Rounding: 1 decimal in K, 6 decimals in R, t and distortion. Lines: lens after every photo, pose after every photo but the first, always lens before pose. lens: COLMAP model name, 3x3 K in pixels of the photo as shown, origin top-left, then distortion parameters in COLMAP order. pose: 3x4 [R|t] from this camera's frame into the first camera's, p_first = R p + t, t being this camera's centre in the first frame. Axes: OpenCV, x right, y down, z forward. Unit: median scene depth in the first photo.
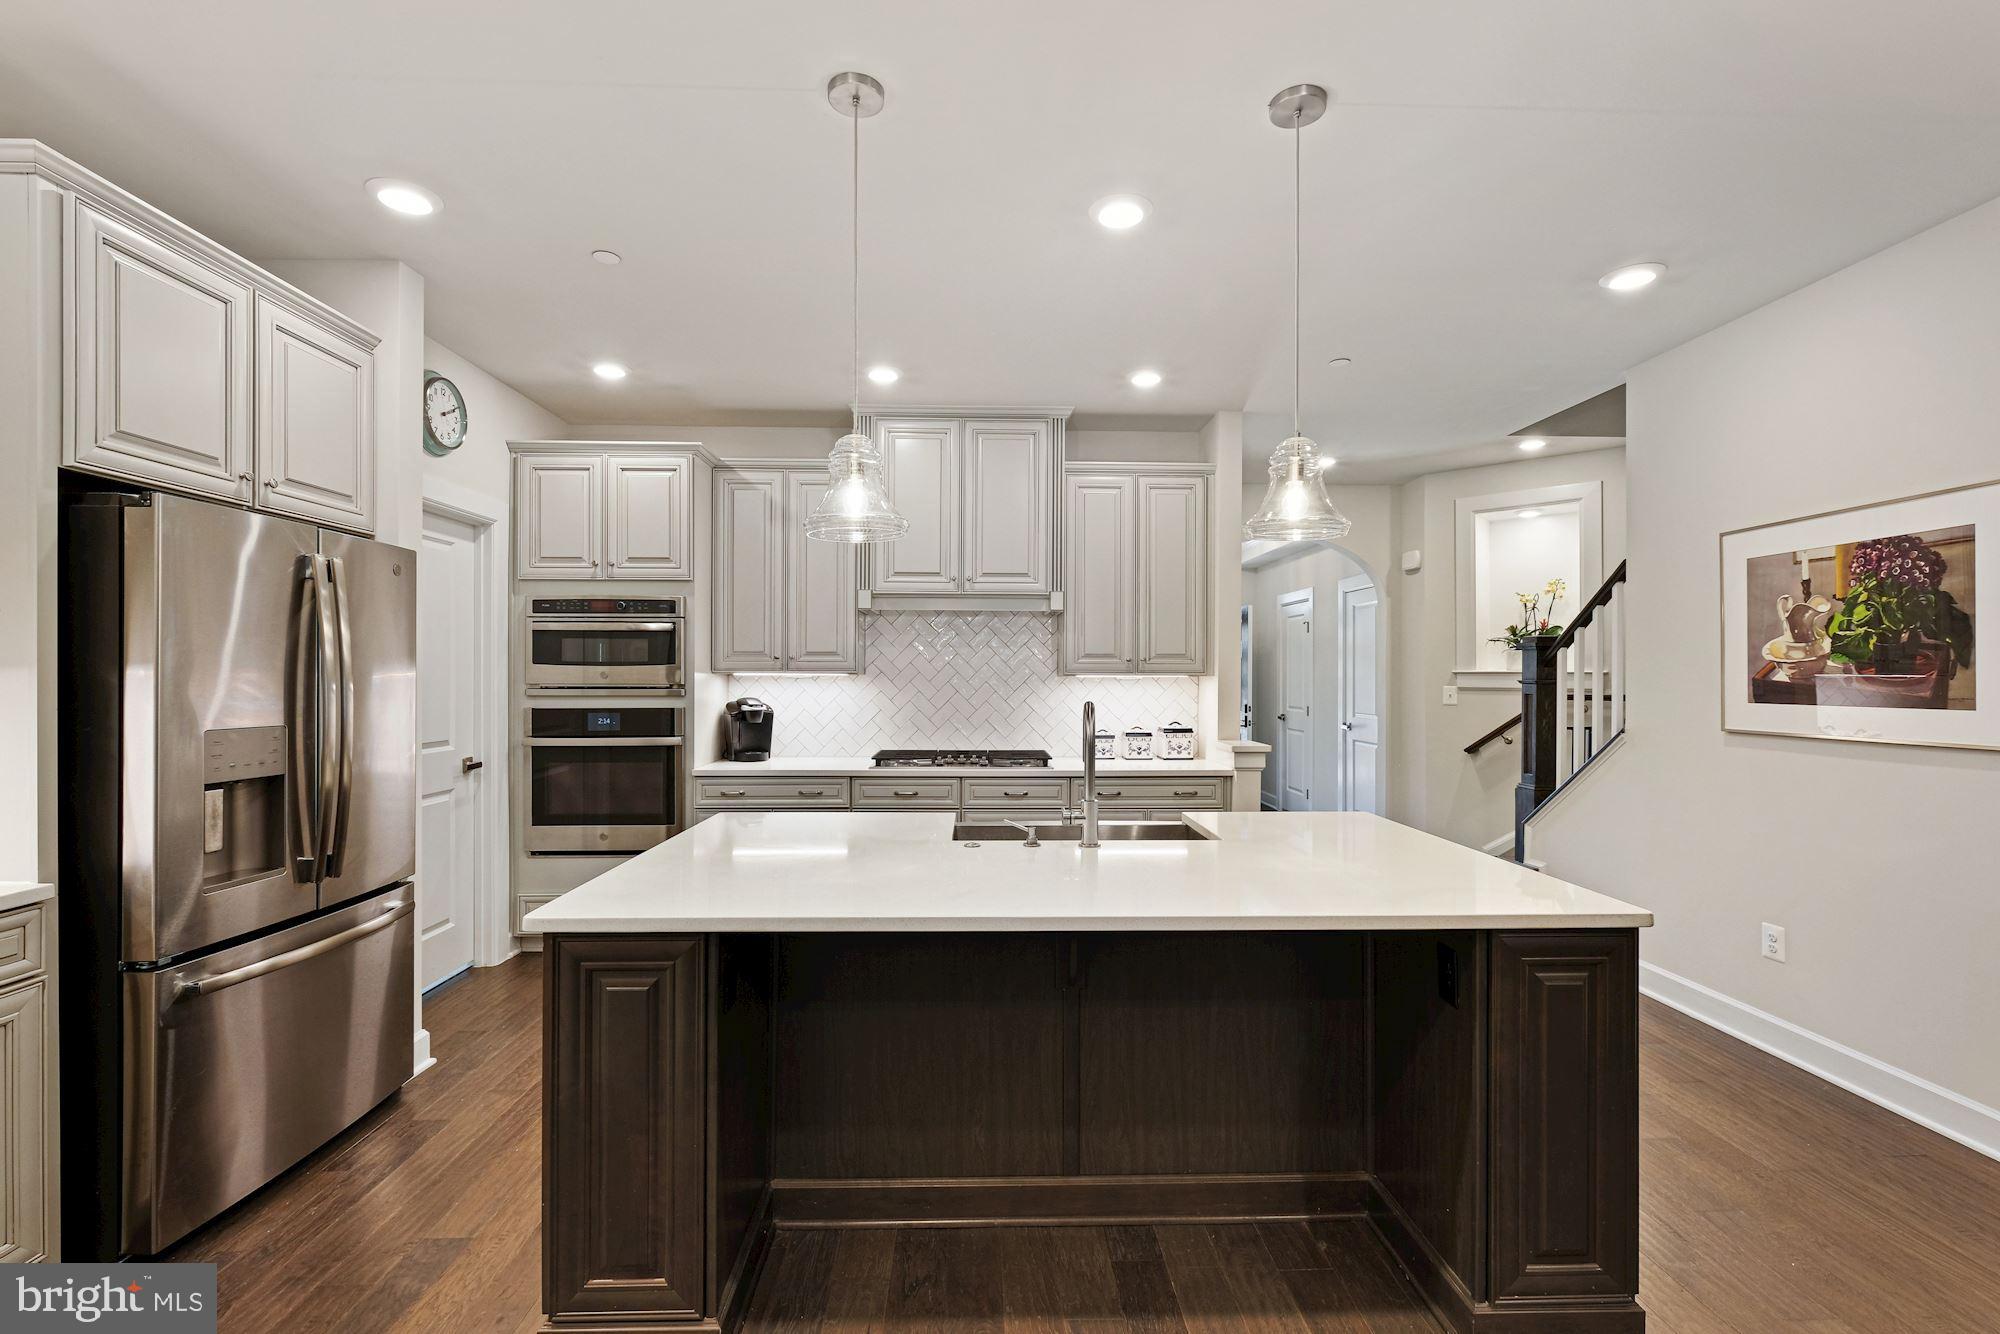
lens RADIAL K [[876.8, 0, 1000.9], [0, 876.8, 673.4], [0, 0, 1]] dist [0.000178, -0.000401]
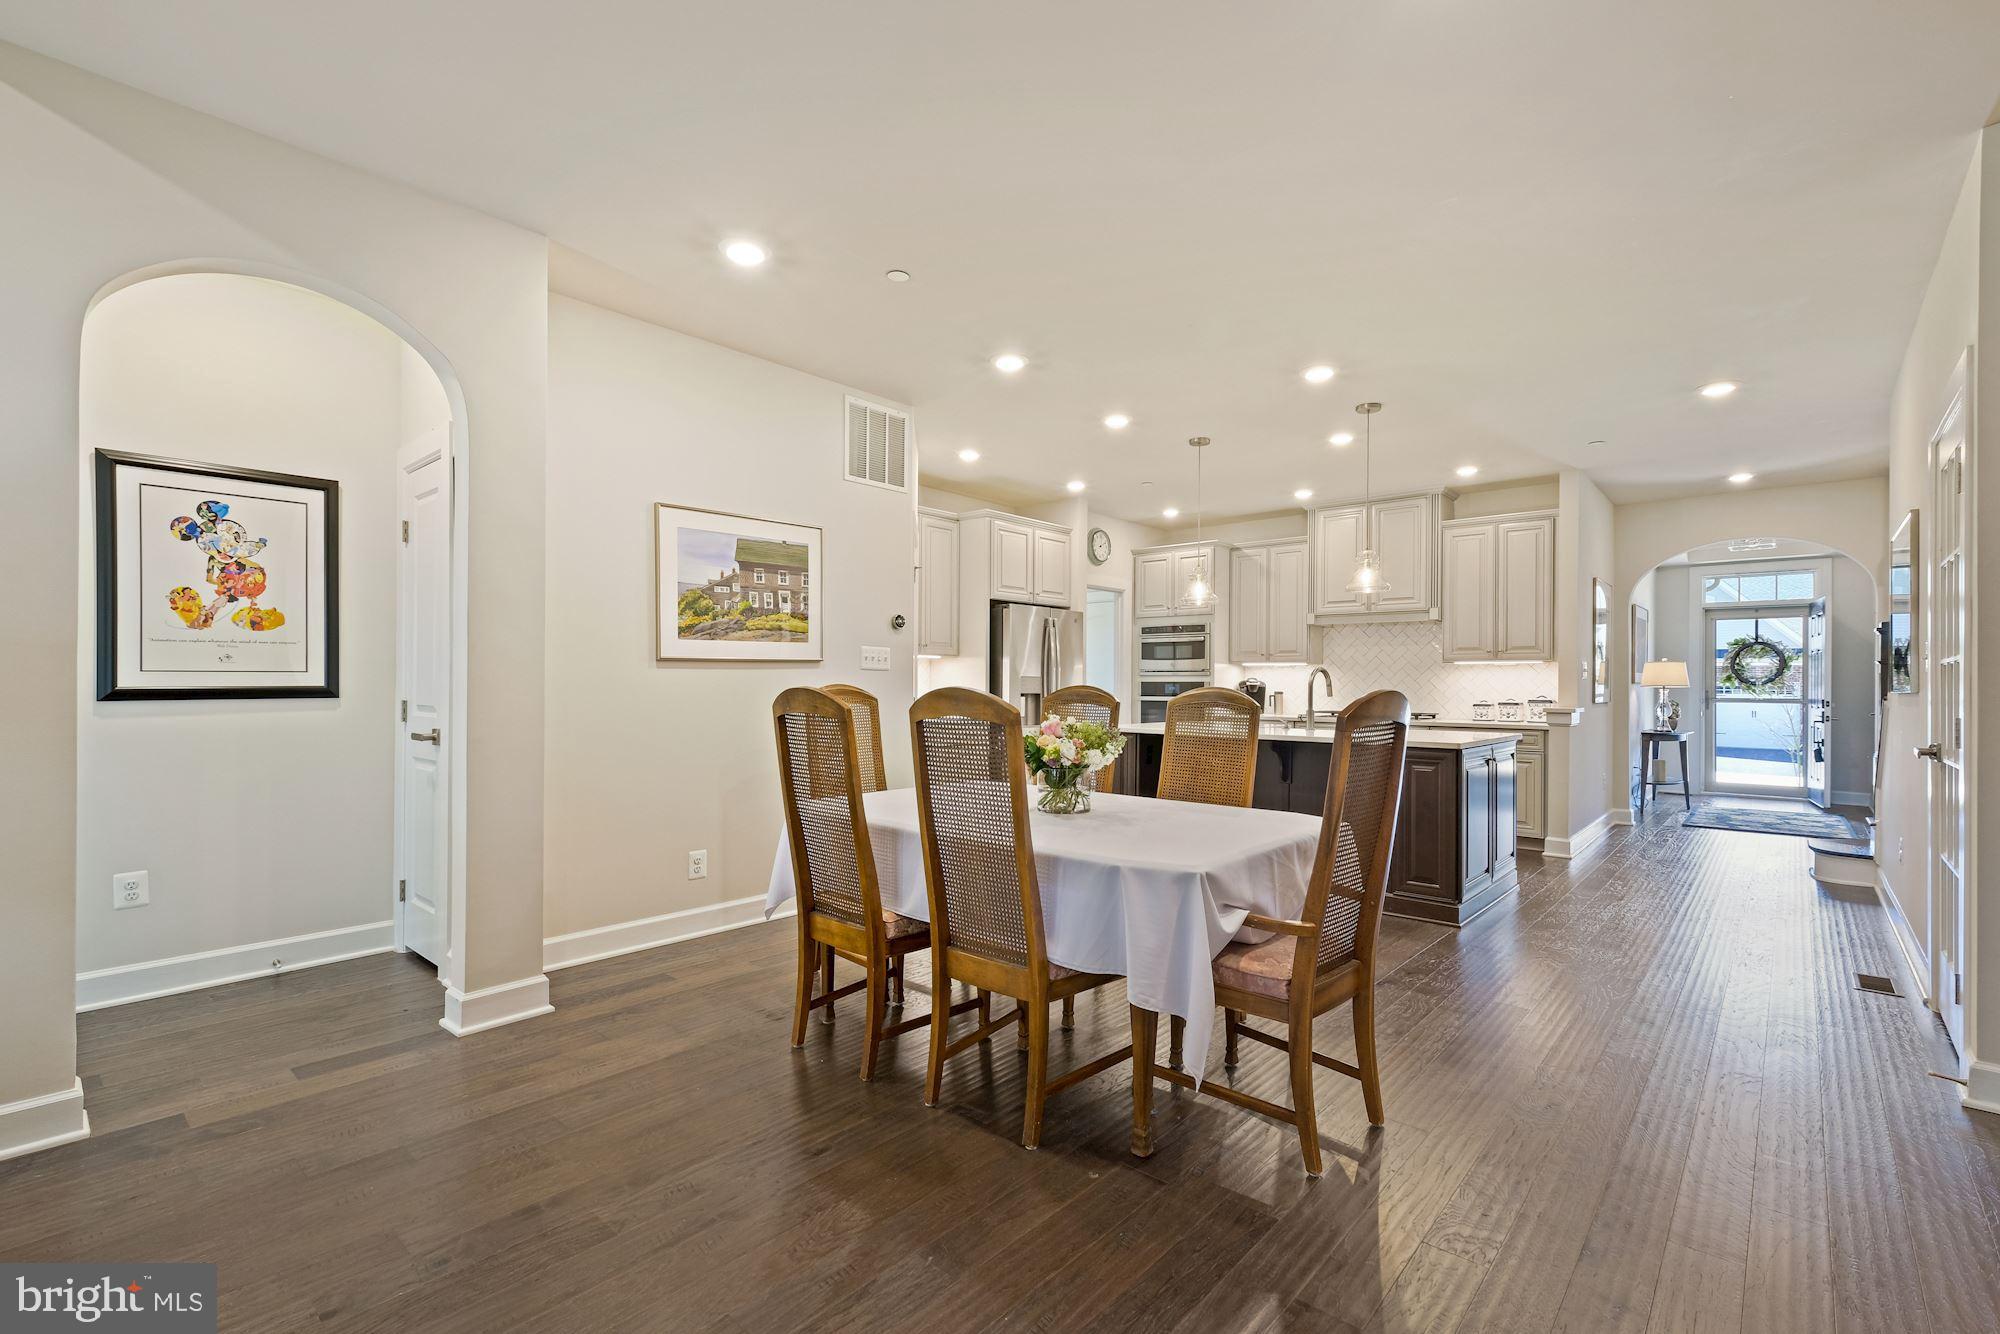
lens RADIAL K [[887.5, 0, 997.7], [0, 887.5, 679.0], [0, 0, 1]] dist [0.010045, 0.000033]
pose [[0.724102, -0.000881, -0.689692, 0.626796], [-0.004164, 0.999975, -0.005649, 0.046535], [0.689680, 0.006962, 0.724081, -0.695383]]
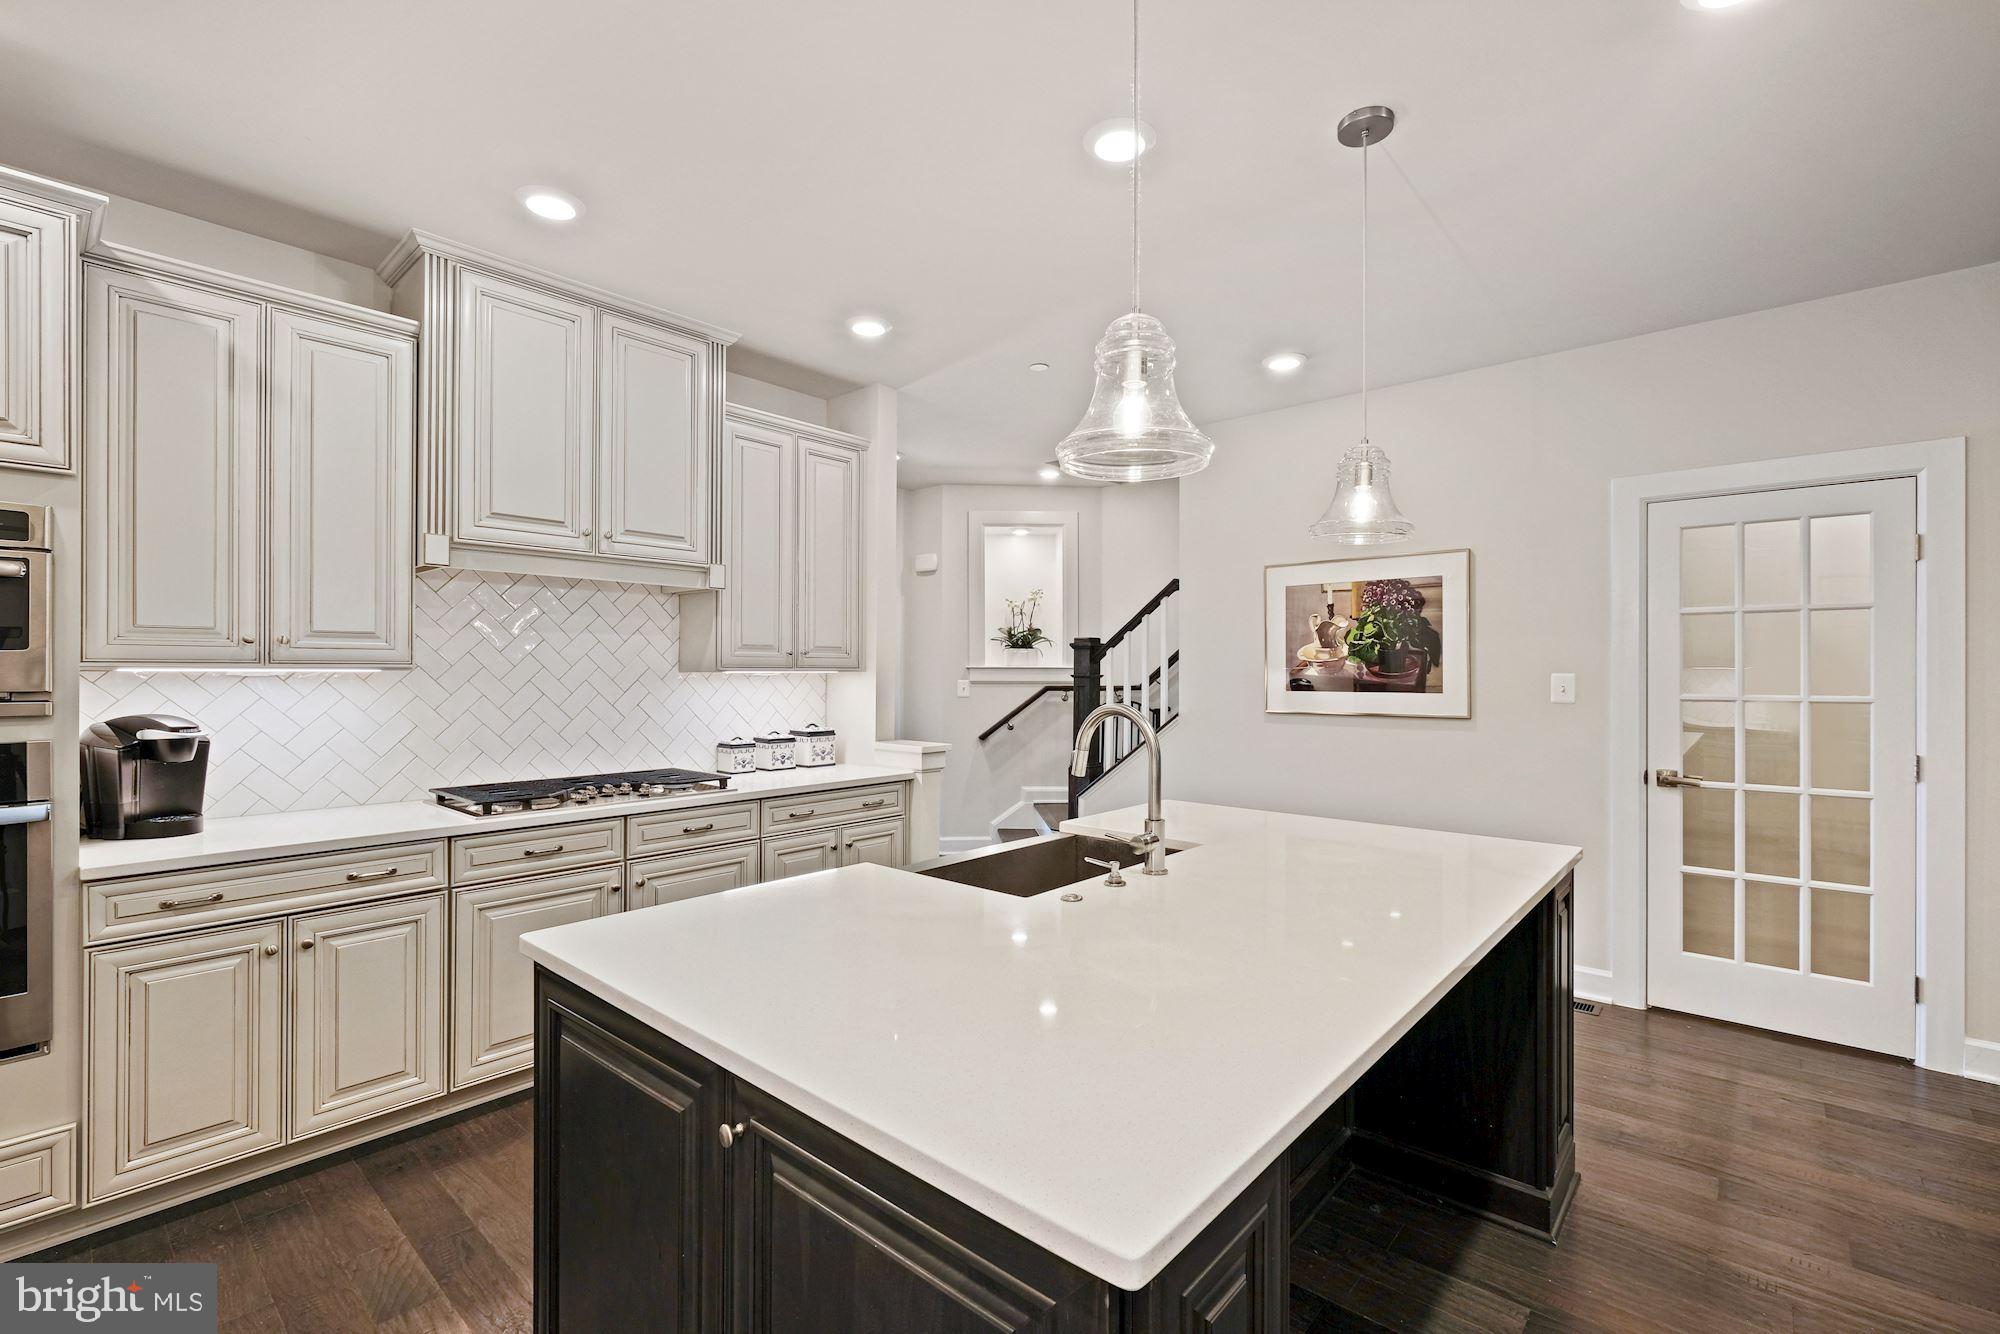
lens RADIAL K [[871.0, 0, 1000.0], [0, 871.0, 667.0], [0, 0, 1]] dist [-0.003292, -0.000170]
pose [[0.684659, 0.001813, 0.728861, -0.354473], [-0.001658, 0.999998, -0.000930, -0.001410], [-0.728862, -0.000571, 0.684661, 0.304317]]
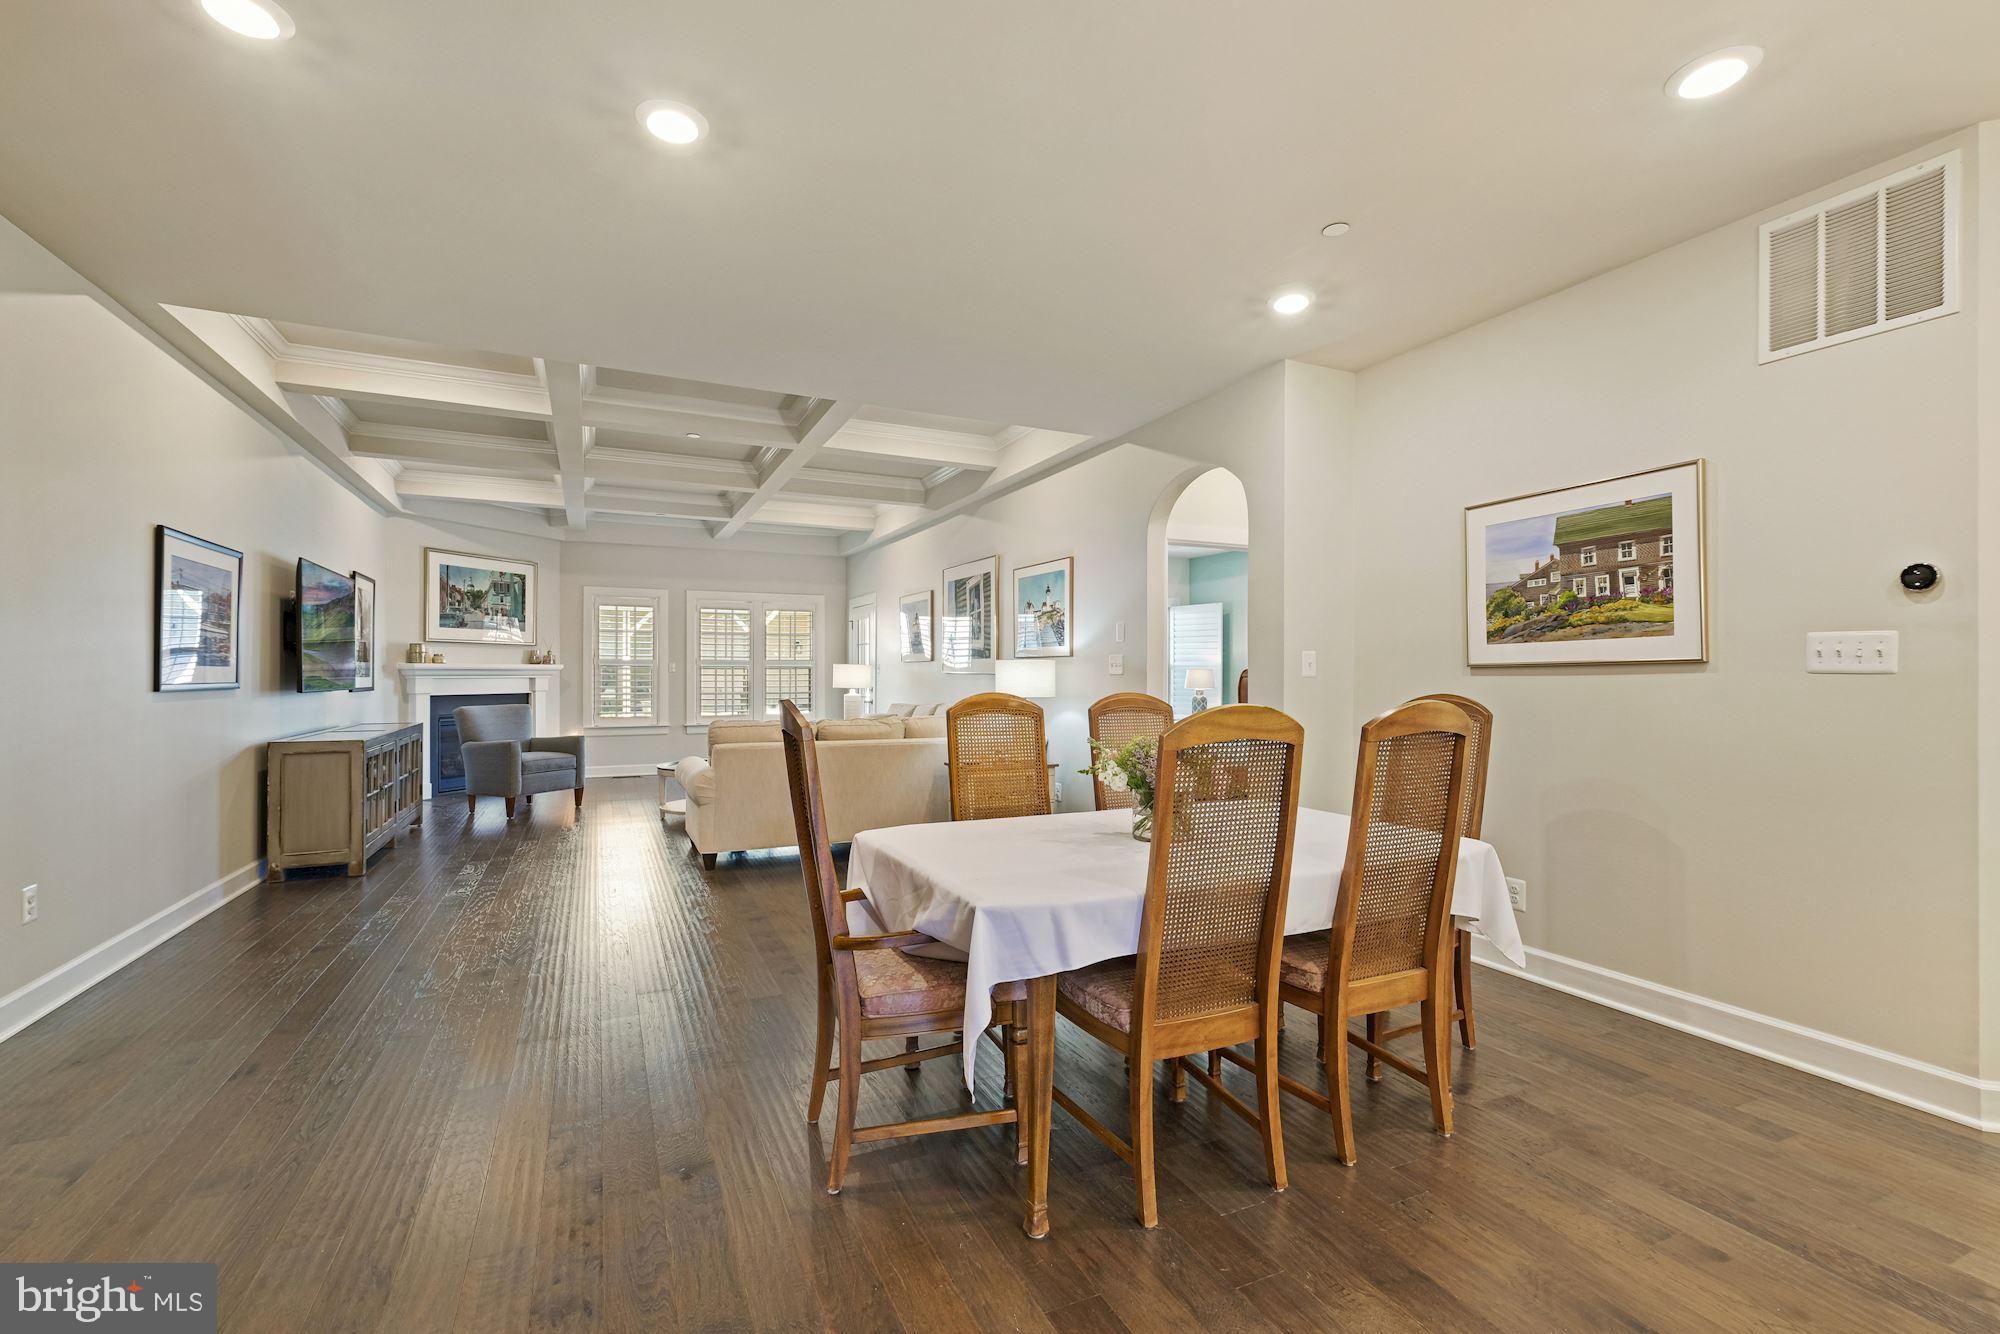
lens RADIAL K [[878.6, 0, 1002.0], [0, 878.6, 670.2], [0, 0, 1]] dist [0.013795, 0.000068]
pose [[-0.919758, -0.007507, -0.392413, 0.524407], [-0.005761, 0.999968, -0.005626, 0.033986], [0.392443, -0.002914, -0.919772, 0.376610]]
